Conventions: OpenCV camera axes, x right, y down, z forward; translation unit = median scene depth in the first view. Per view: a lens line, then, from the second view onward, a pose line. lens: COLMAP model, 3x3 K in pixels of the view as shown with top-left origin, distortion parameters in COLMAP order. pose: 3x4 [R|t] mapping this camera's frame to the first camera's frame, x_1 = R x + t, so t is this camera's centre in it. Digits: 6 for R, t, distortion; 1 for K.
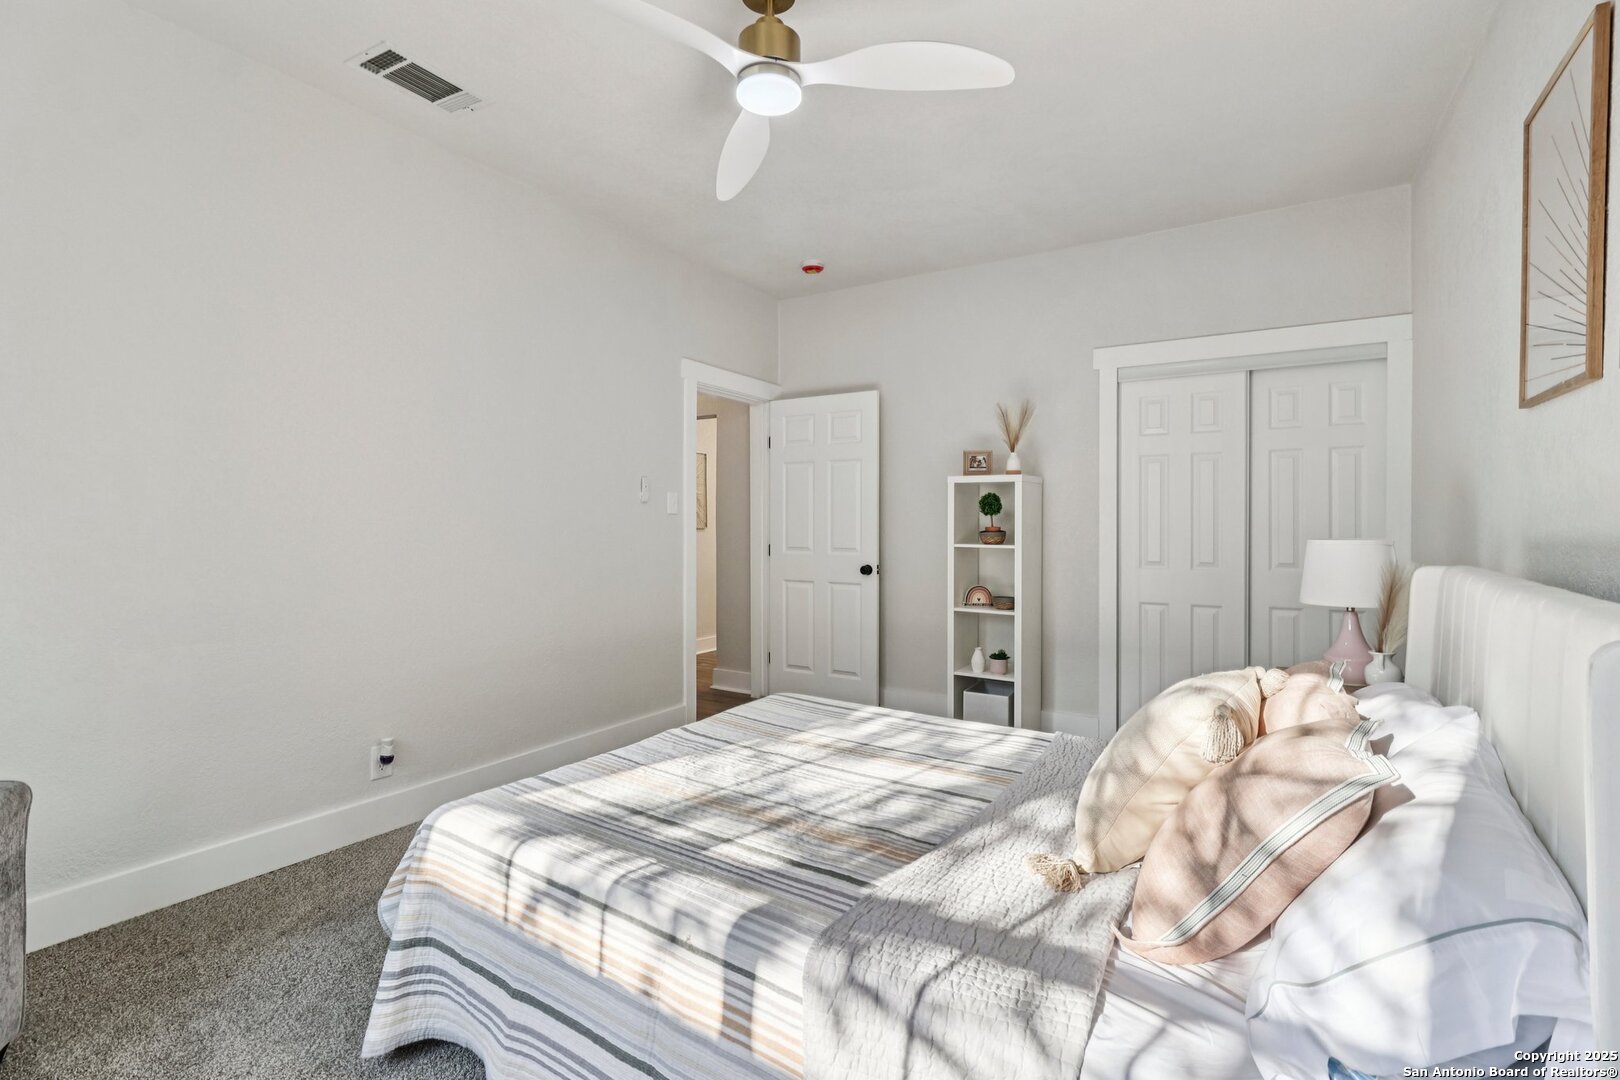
lens RADIAL K [[758.2, 0, 811.2], [0, 758.2, 527.2], [0, 0, 1]] dist [0.000158, -0.000788]
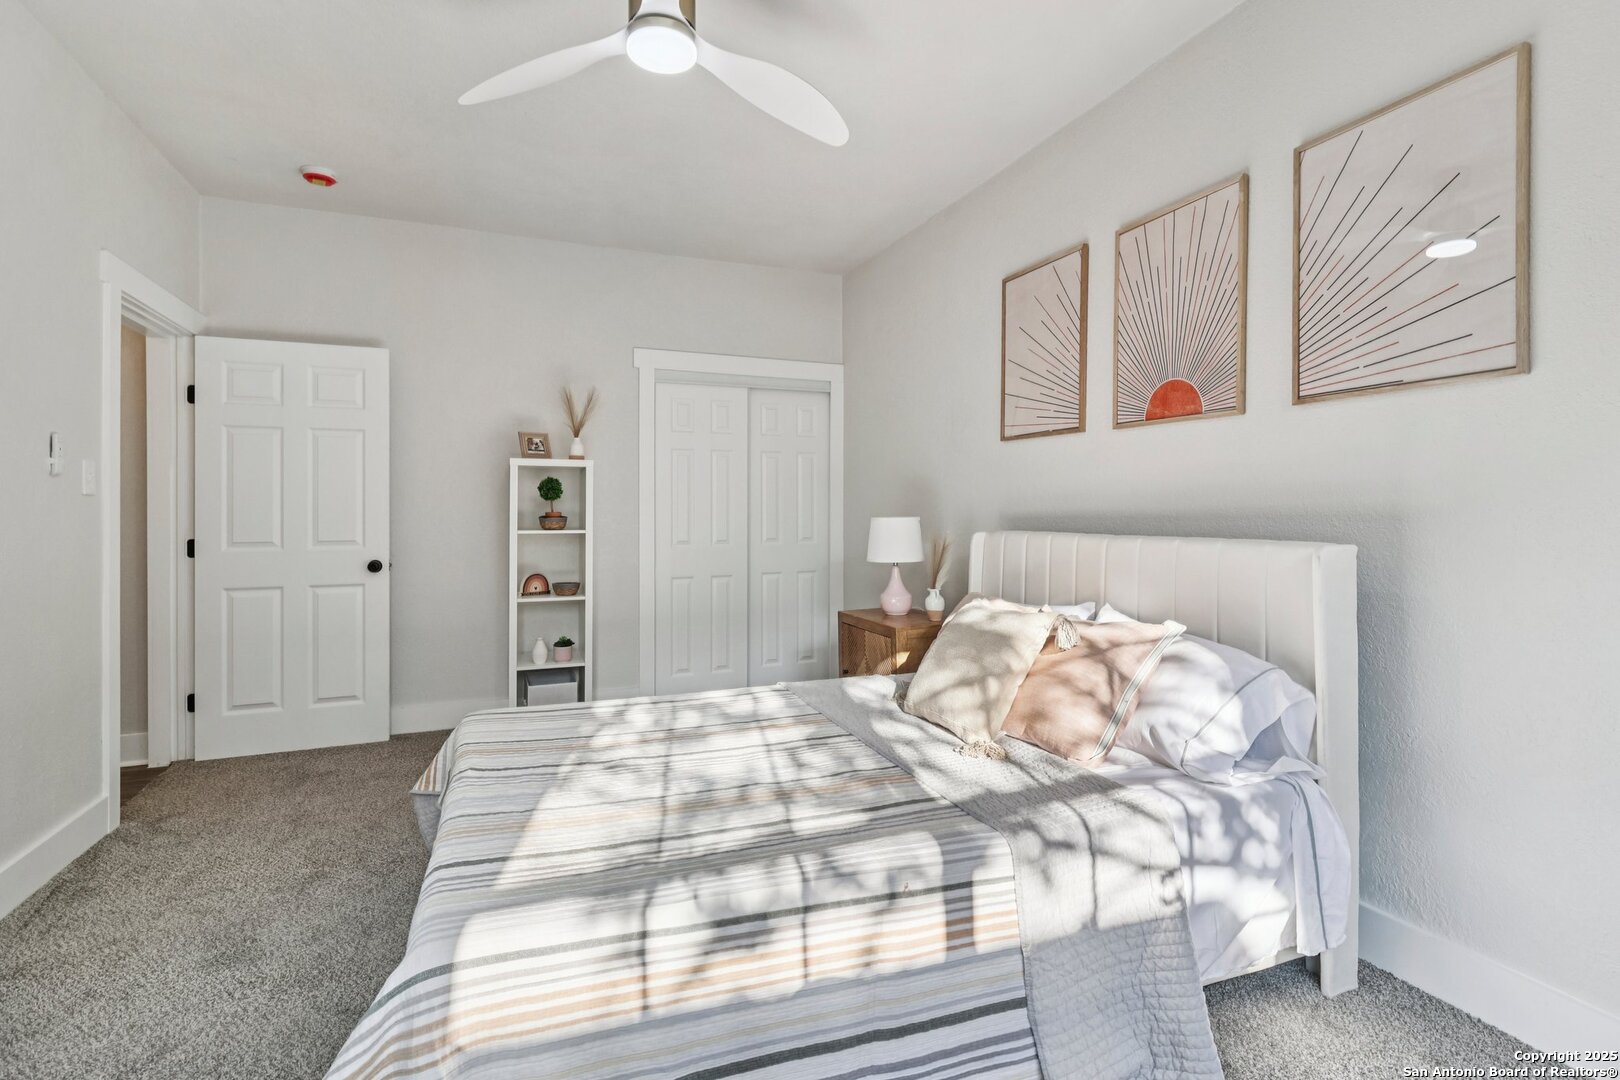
lens RADIAL K [[758.2, 0, 828.6], [0, 758.2, 513.8], [0, 0, 1]] dist [0.000158, -0.000788]
pose [[0.584506, -0.008207, 0.811348, -0.719874], [0.008162, 0.999958, 0.004235, 0.000716], [-0.811348, 0.004147, 0.584549, 0.294759]]
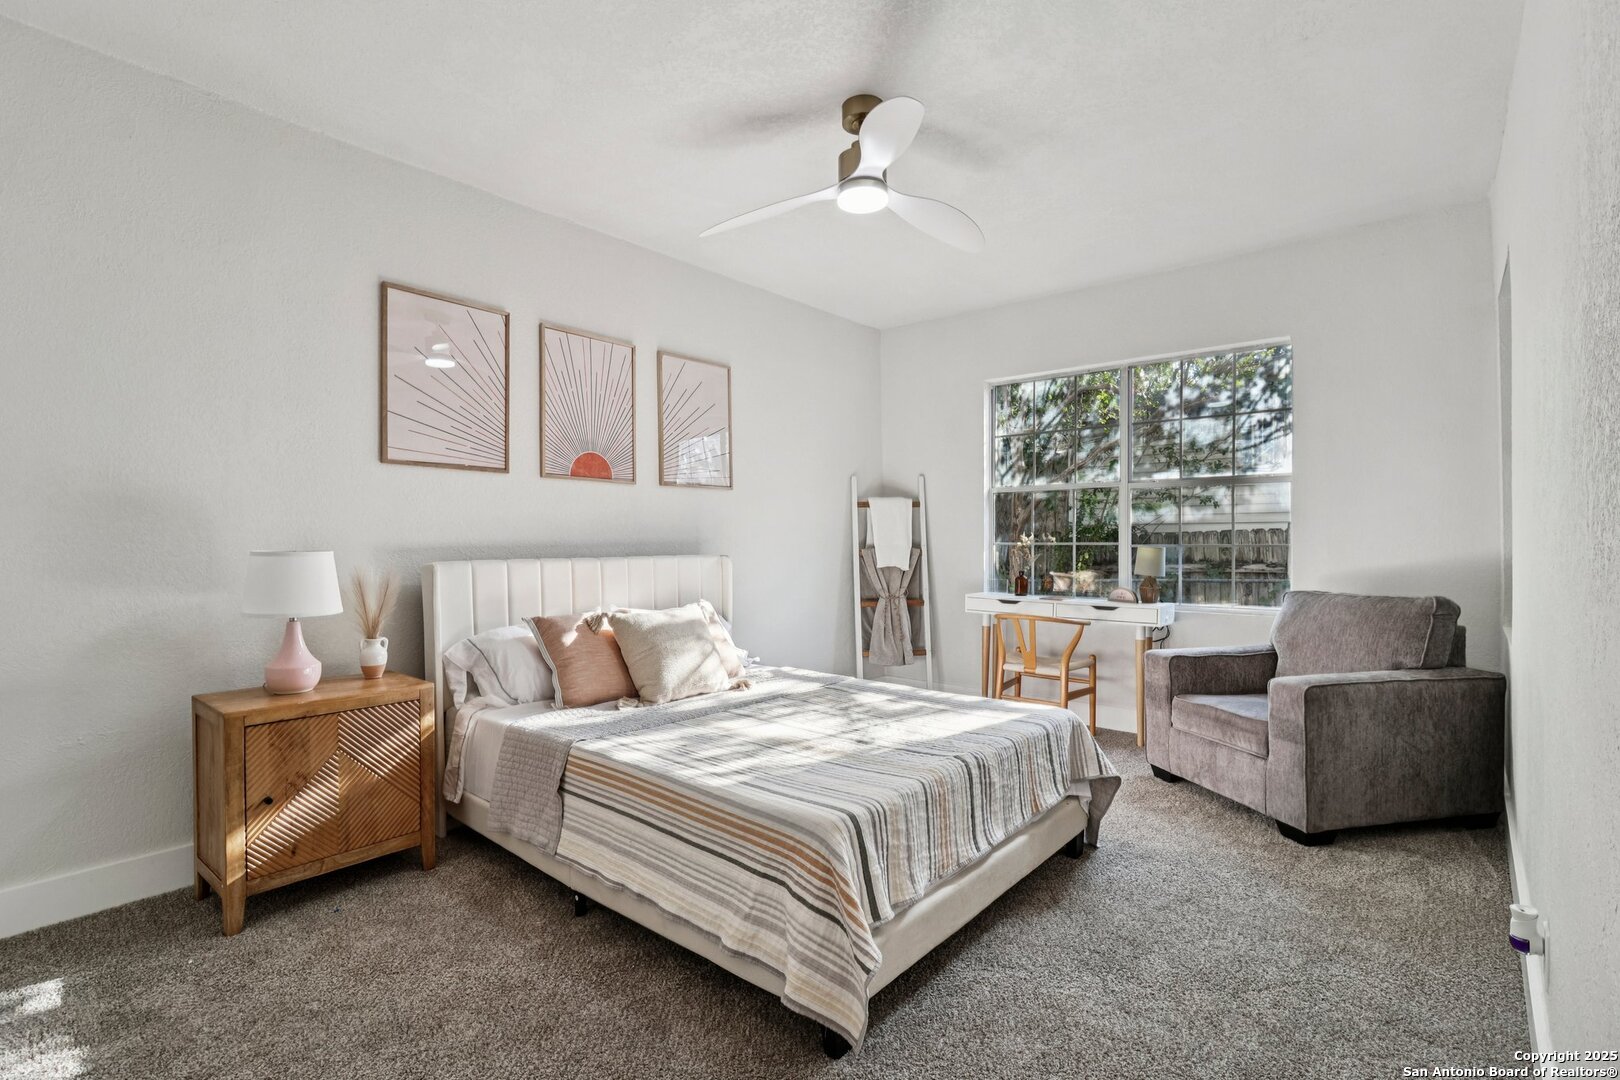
lens RADIAL K [[758.2, 0, 814.5], [0, 758.2, 546.7], [0, 0, 1]] dist [0.000158, -0.000788]
pose [[-0.988976, 0.002576, 0.148055, -0.169330], [0.004470, 0.999912, 0.012463, -0.001685], [-0.148010, 0.012987, -0.988901, 2.352286]]
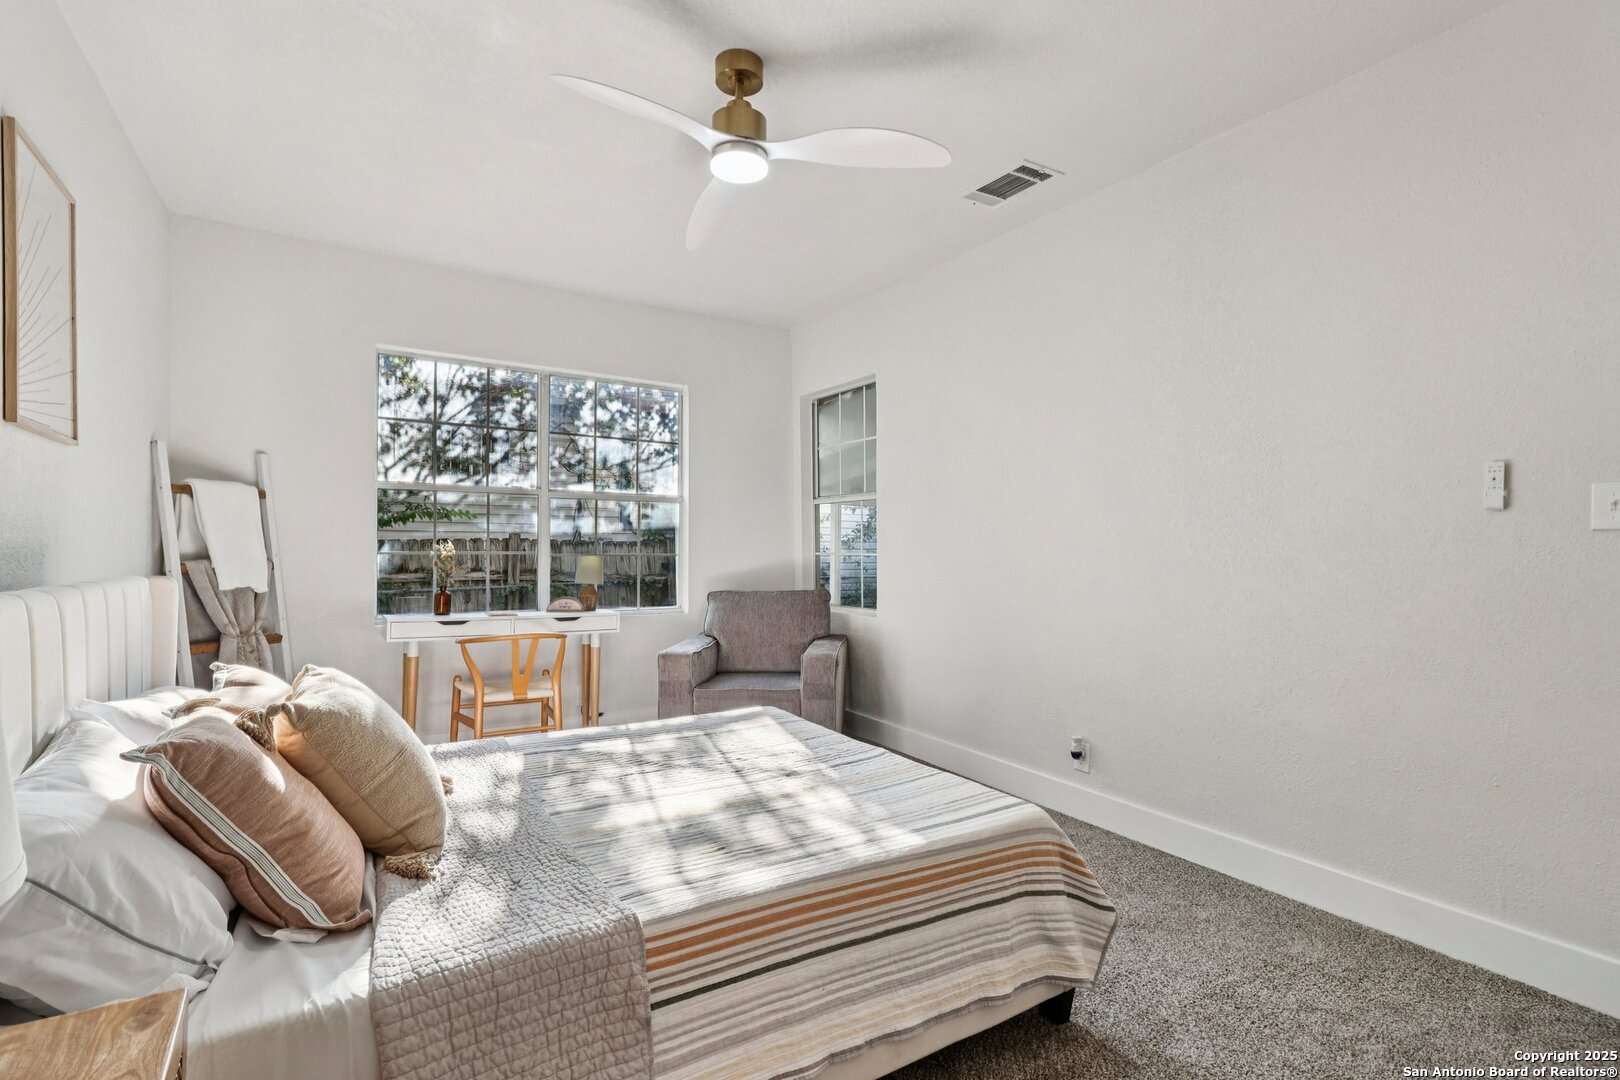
lens RADIAL K [[758.2, 0, 809.1], [0, 758.2, 542.3], [0, 0, 1]] dist [0.000158, -0.000788]
pose [[-0.442385, -0.010285, -0.896766, 0.934068], [-0.009763, 0.999930, -0.006652, -0.002997], [0.896772, 0.005813, -0.442455, 1.640297]]
